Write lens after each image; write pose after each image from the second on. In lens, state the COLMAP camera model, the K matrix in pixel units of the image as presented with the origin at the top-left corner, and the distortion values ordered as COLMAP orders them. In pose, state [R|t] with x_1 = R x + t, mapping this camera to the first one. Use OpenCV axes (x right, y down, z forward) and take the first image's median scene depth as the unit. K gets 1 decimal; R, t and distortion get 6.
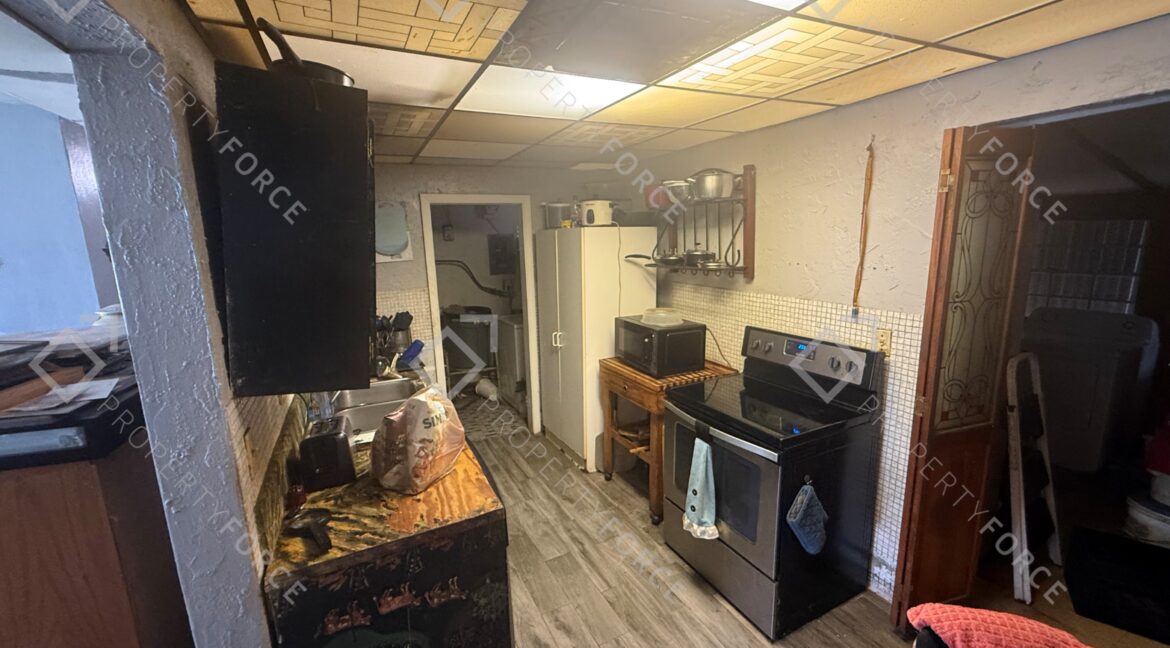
lens RADIAL K [[467.2, 0, 579.9], [0, 467.2, 324.9], [0, 0, 1]] dist [-0.000045, 0.000074]
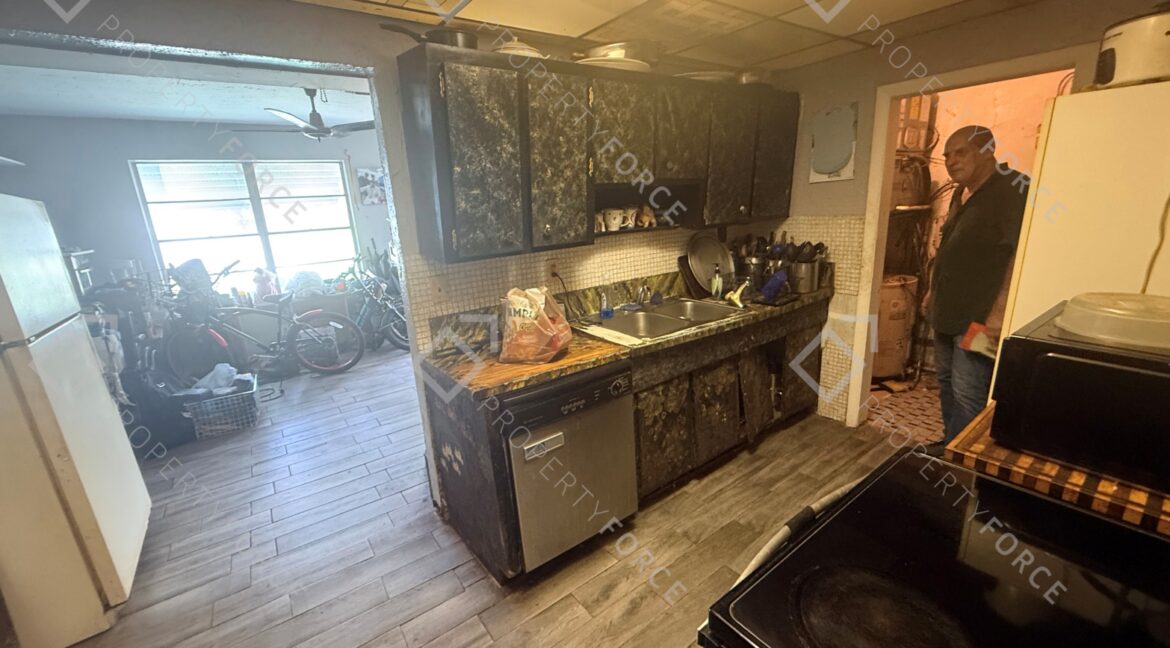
lens RADIAL K [[467.2, 0, 584.3], [0, 467.2, 324.8], [0, 0, 1]] dist [-0.000045, 0.000074]
pose [[0.175992, 0.272843, -0.945824, 0.496839], [-0.135181, 0.958417, 0.251322, -0.050968], [0.975065, 0.083627, 0.205557, 0.539815]]
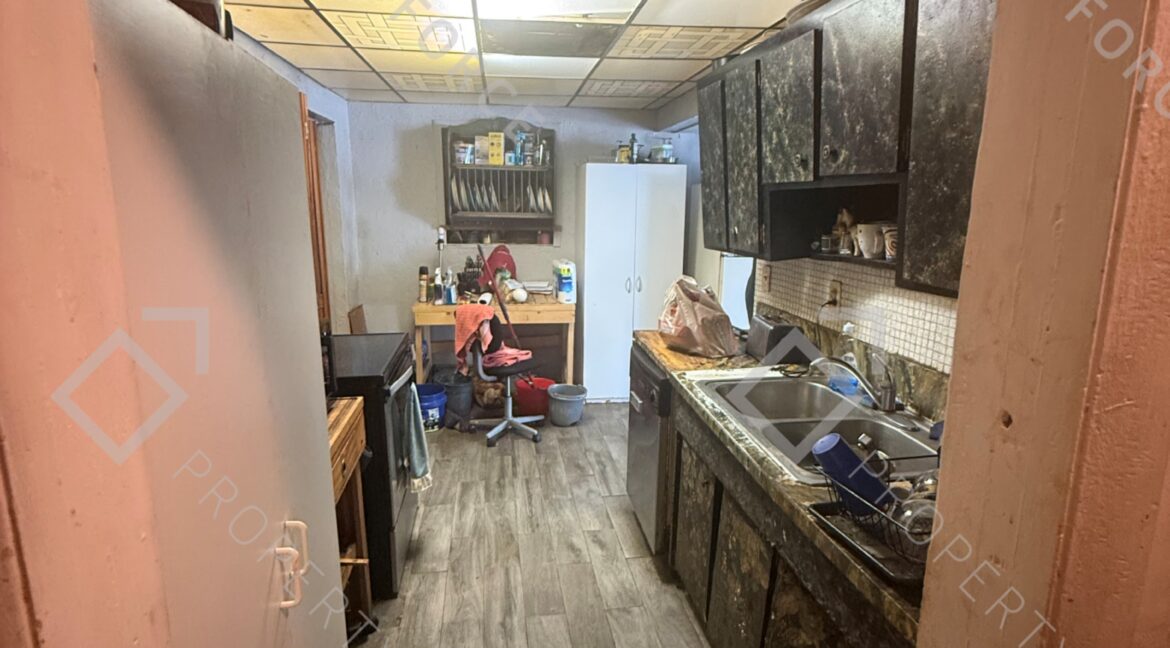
lens RADIAL K [[617.2, 0, 588.8], [0, 617.2, 323.9], [0, 0, 1]] dist [-0.000457, -0.000056]
pose [[-0.953326, -0.037672, 0.299584, -0.353314], [0.076395, 0.929811, 0.360023, -0.225192], [-0.292119, 0.366105, -0.883535, 1.570424]]
